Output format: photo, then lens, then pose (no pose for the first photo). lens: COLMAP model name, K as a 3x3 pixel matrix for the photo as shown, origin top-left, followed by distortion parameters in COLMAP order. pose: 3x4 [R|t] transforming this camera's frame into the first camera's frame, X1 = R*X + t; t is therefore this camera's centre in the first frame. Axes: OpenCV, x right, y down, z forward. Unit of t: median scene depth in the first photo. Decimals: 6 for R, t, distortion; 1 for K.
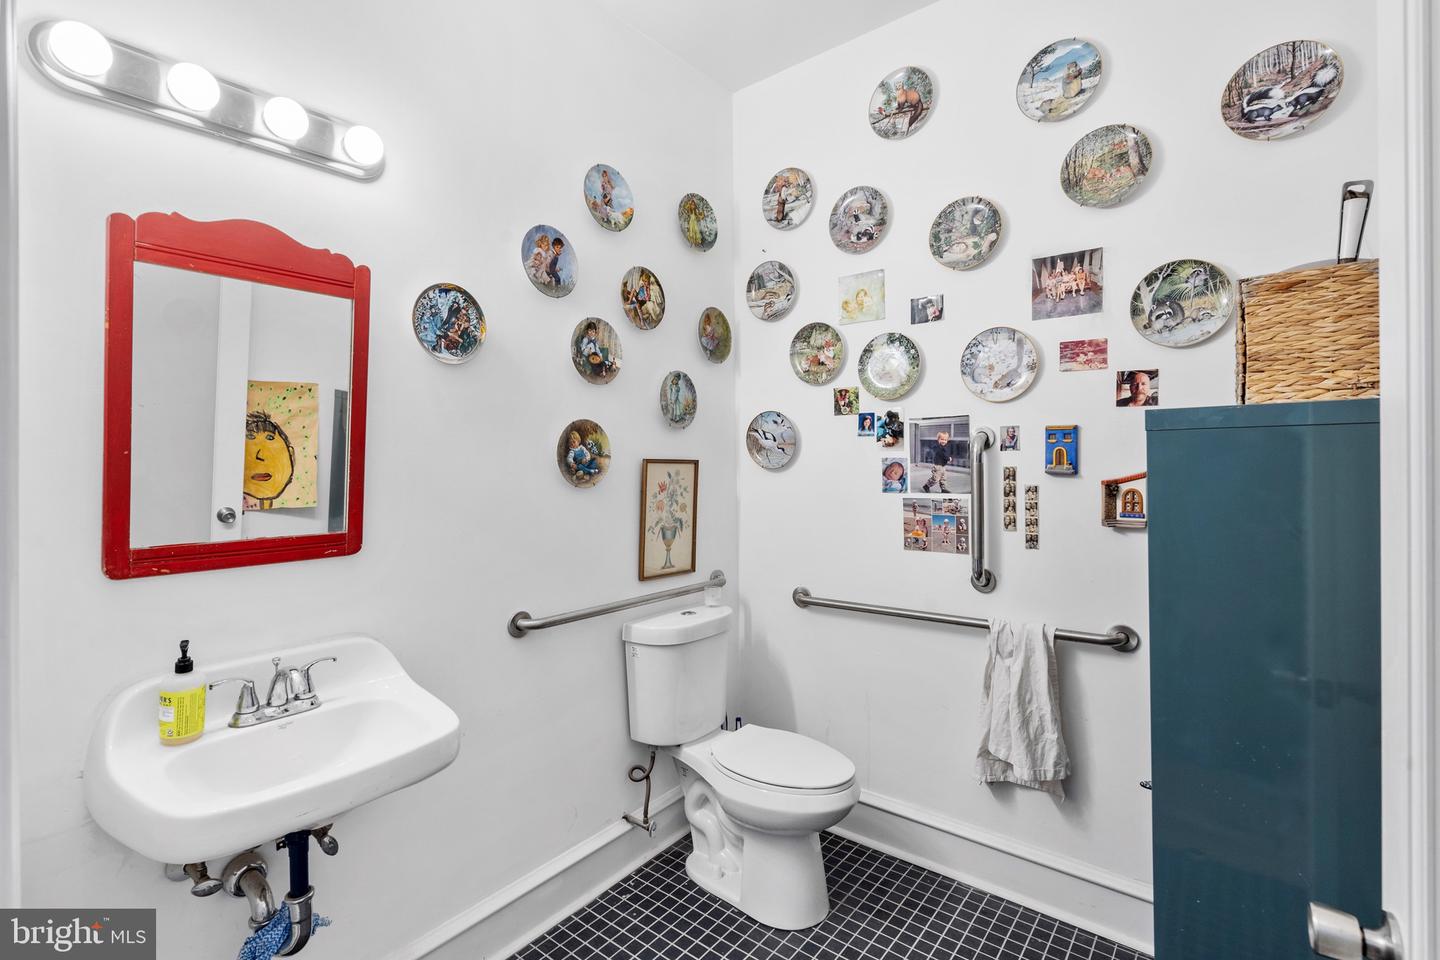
lens RADIAL K [[654.3, 0, 720.0], [0, 654.3, 480.0], [0, 0, 1]] dist [0.000270, 0.000601]
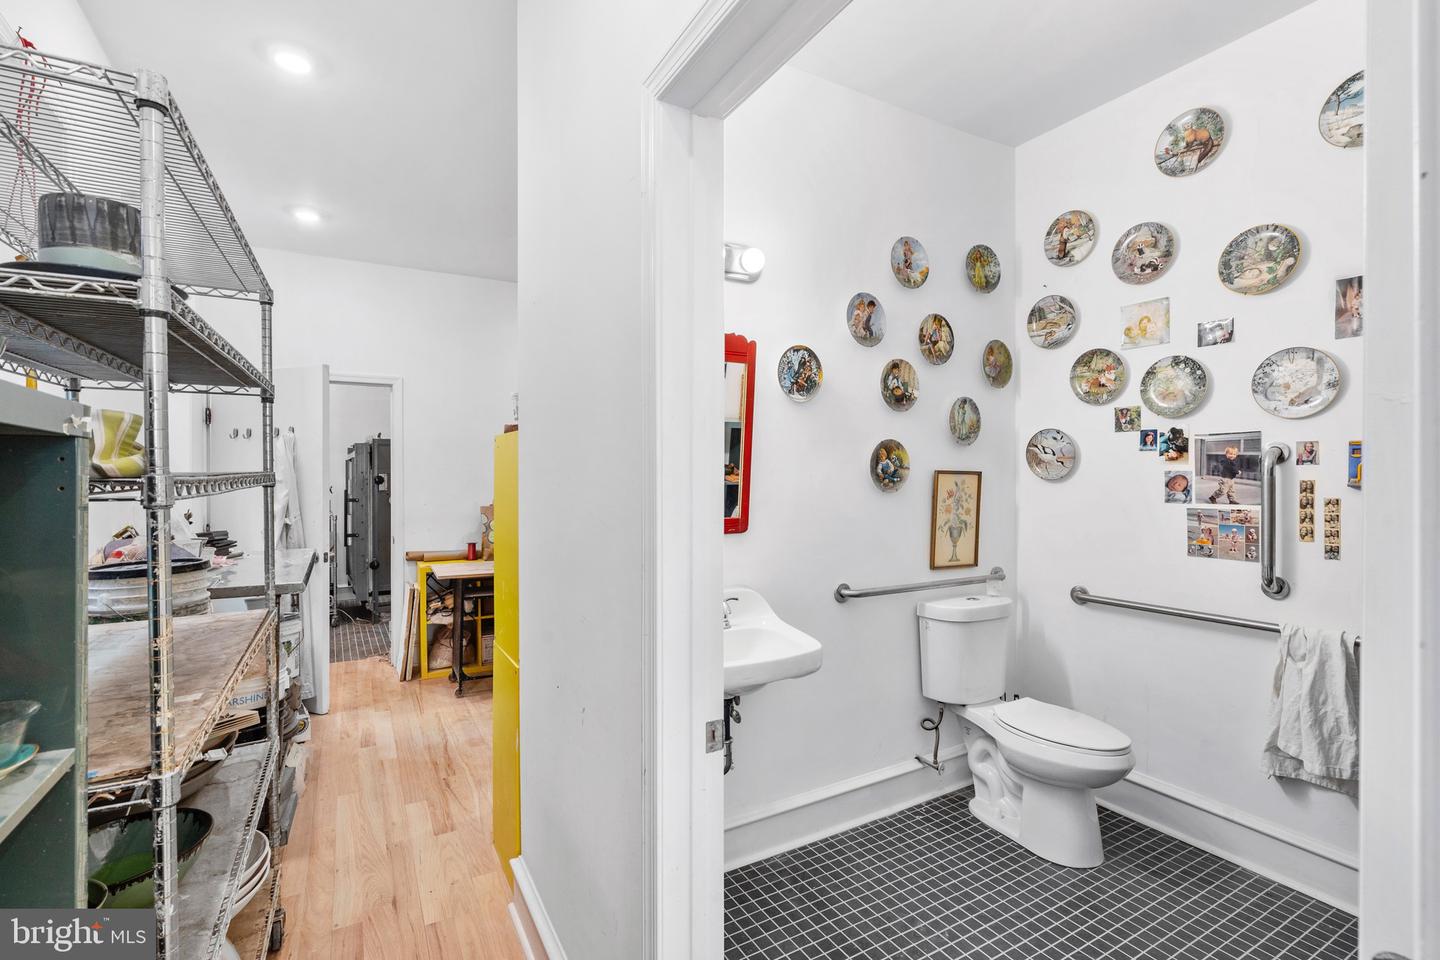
lens RADIAL K [[654.3, 0, 720.0], [0, 654.3, 480.0], [0, 0, 1]] dist [0.000270, 0.000601]
pose [[0.929201, 0.012488, -0.369364, -0.040098], [-0.018601, 0.999743, -0.012992, 0.009852], [0.369106, 0.018943, 0.929194, -0.302250]]
